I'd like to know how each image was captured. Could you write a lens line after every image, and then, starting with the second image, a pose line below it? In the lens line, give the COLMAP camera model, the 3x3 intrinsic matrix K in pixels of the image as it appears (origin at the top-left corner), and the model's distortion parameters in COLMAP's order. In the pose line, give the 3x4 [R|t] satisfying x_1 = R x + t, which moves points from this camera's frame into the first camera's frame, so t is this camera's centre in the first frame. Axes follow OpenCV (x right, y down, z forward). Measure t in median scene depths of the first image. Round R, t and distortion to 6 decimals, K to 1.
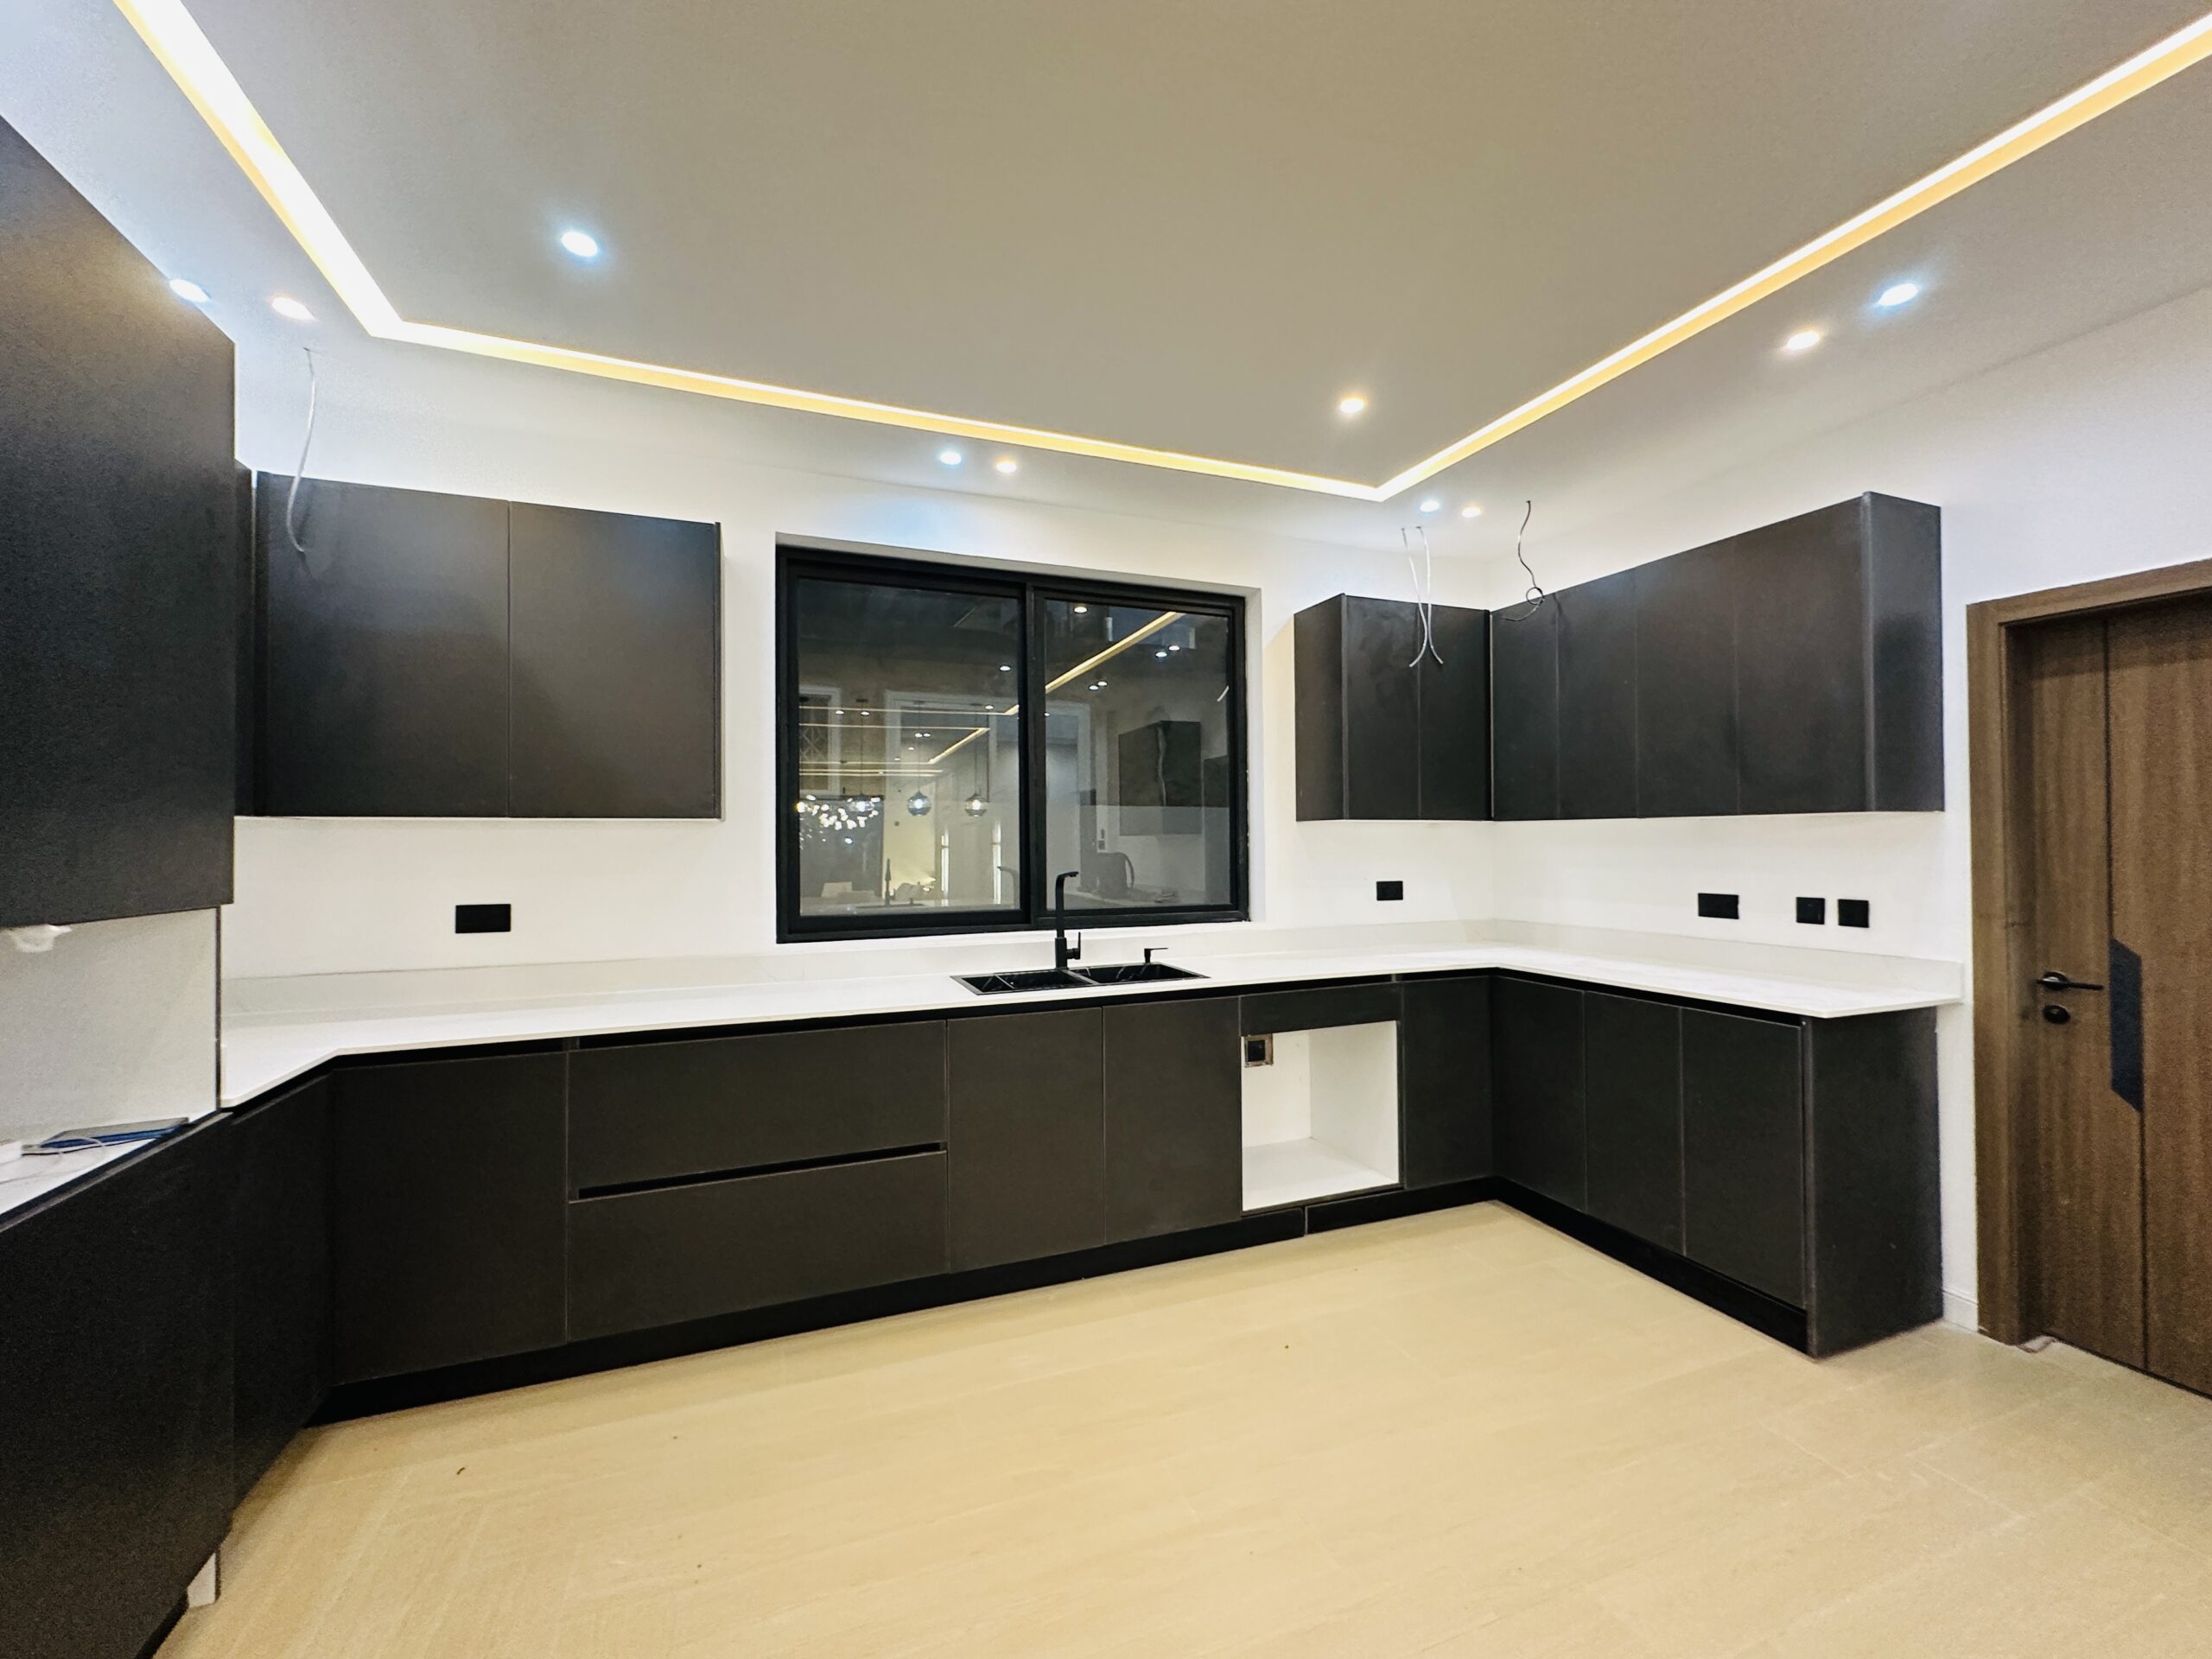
lens RADIAL K [[887.7, 0, 1101.6], [0, 887.7, 828.7], [0, 0, 1]] dist [-0.002642, 0.000657]
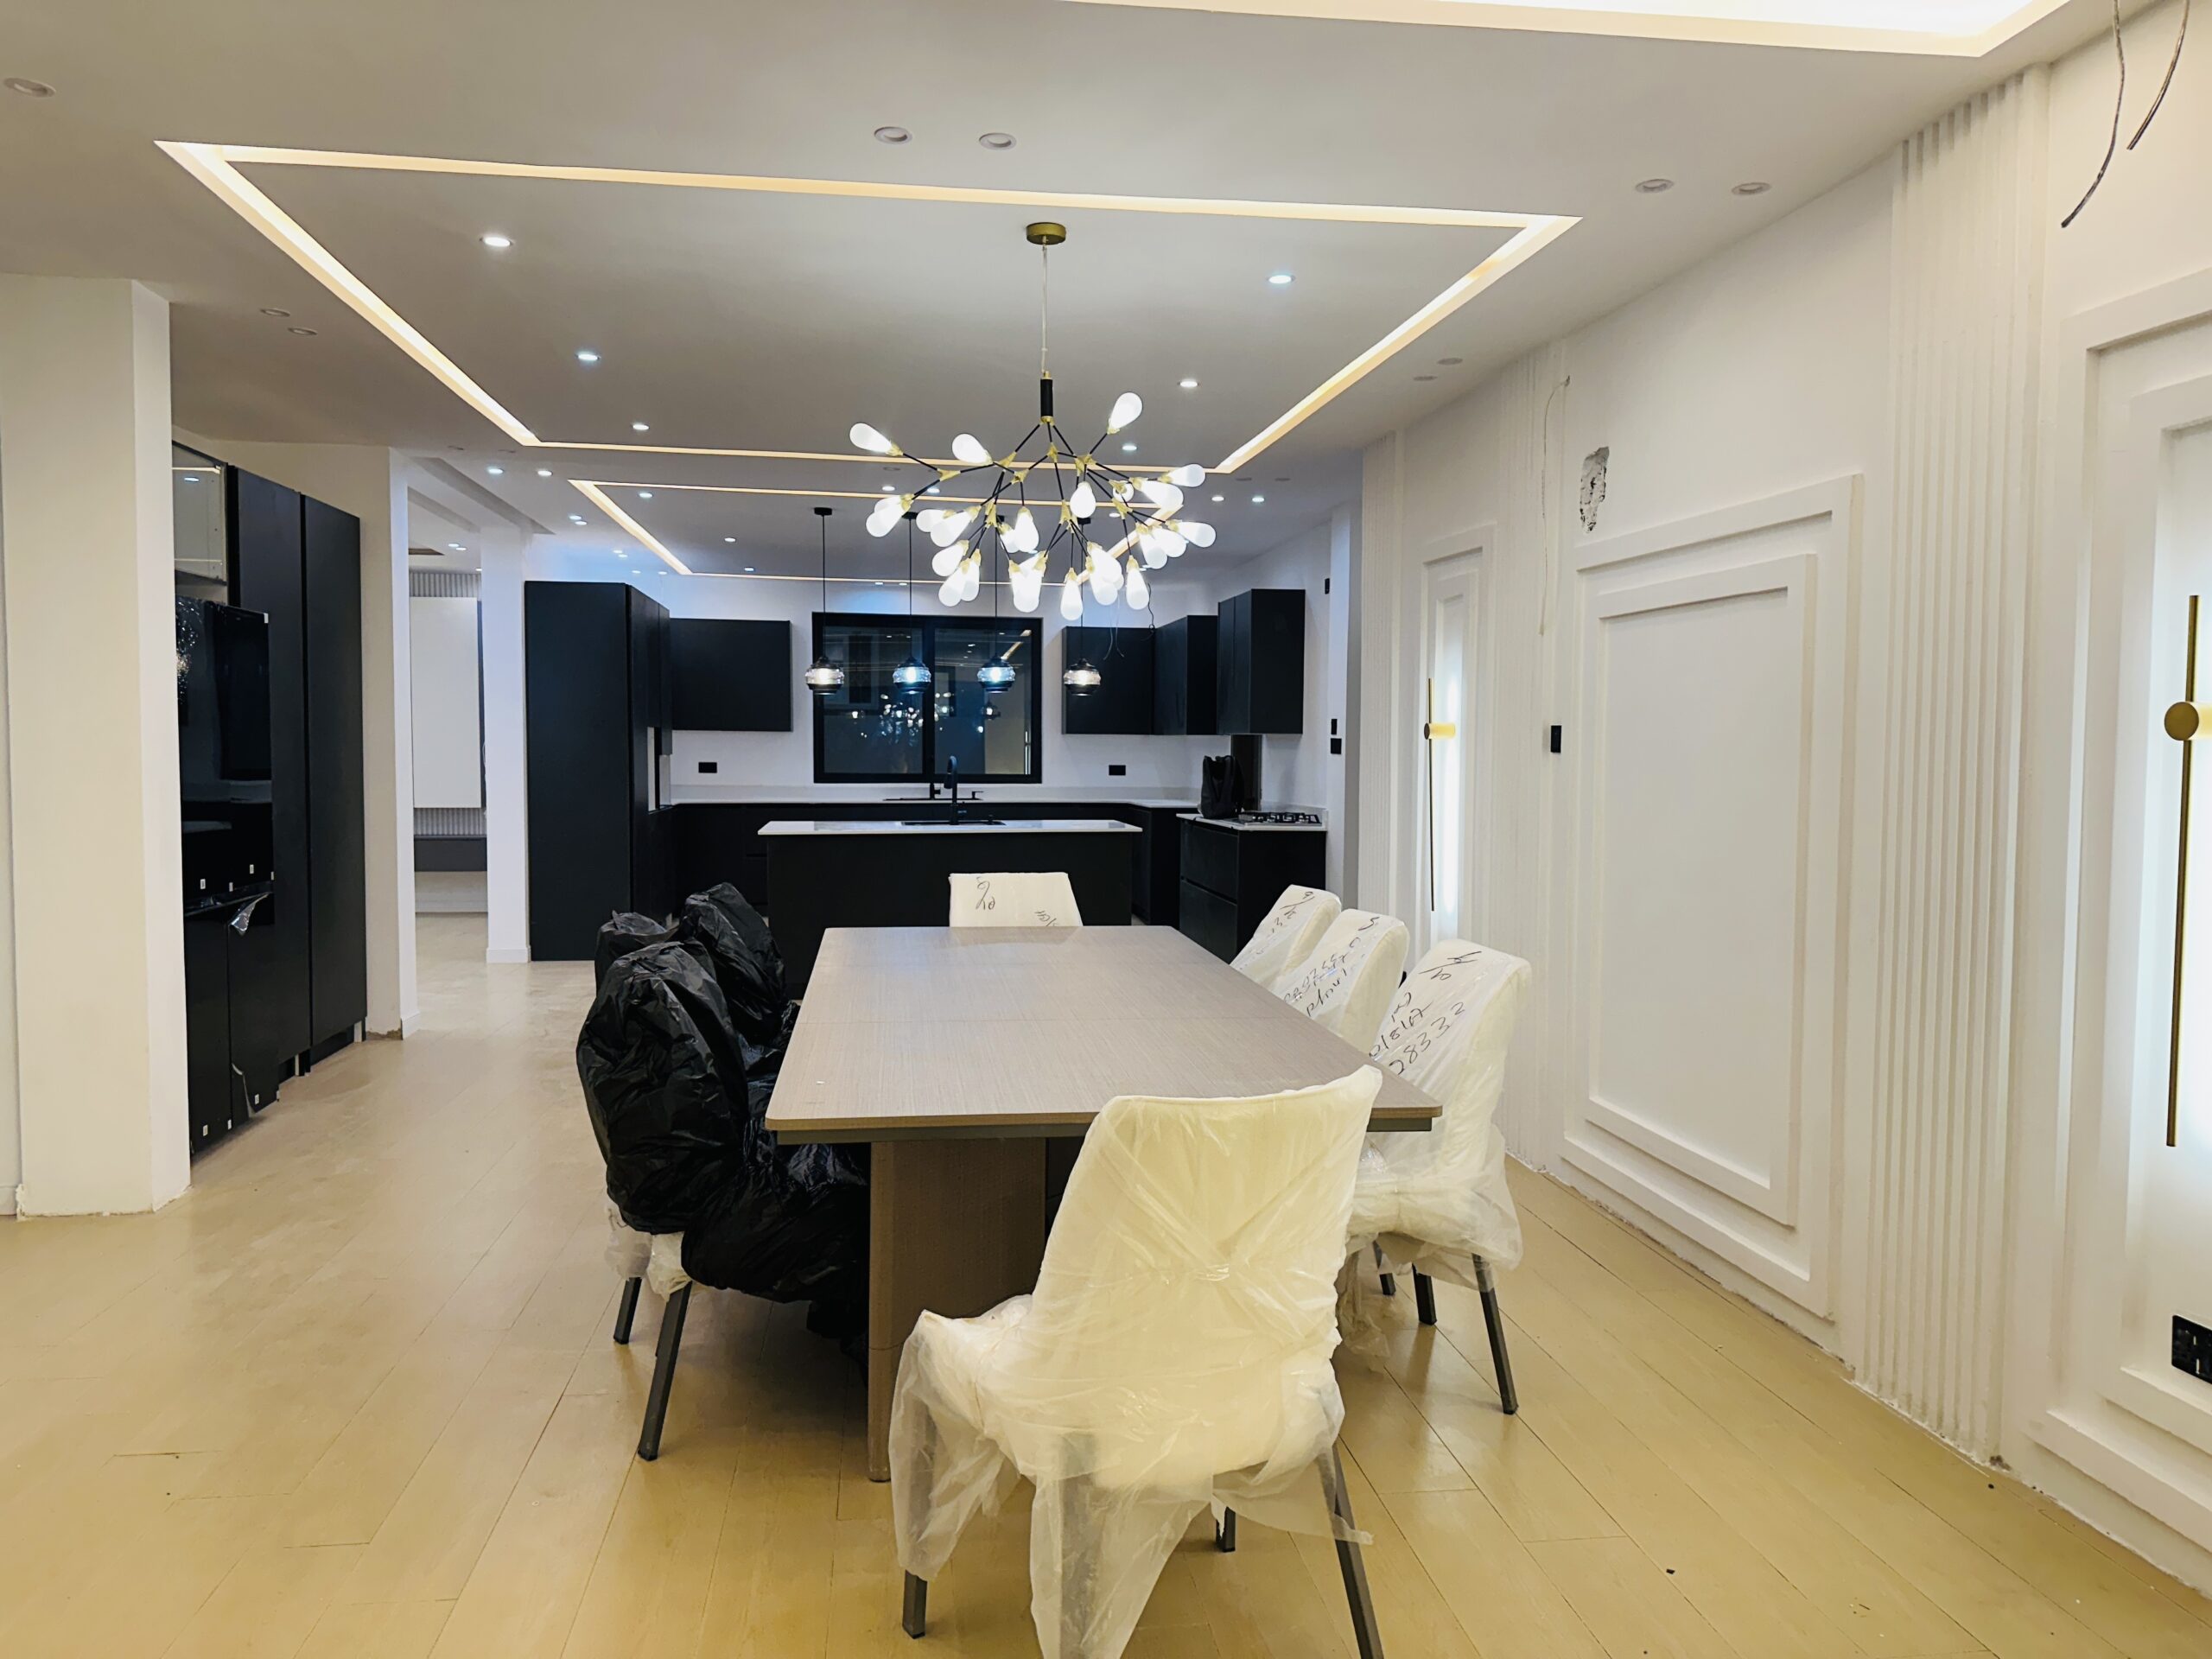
lens RADIAL K [[1560.8, 0, 1099.6], [0, 1560.8, 823.3], [0, 0, 1]] dist [0.037964, -0.038662]
pose [[0.972141, 0.018505, -0.233667, 1.336608], [-0.003456, 0.997902, 0.064652, -0.041063], [0.234373, -0.062043, 0.970165, -2.829269]]
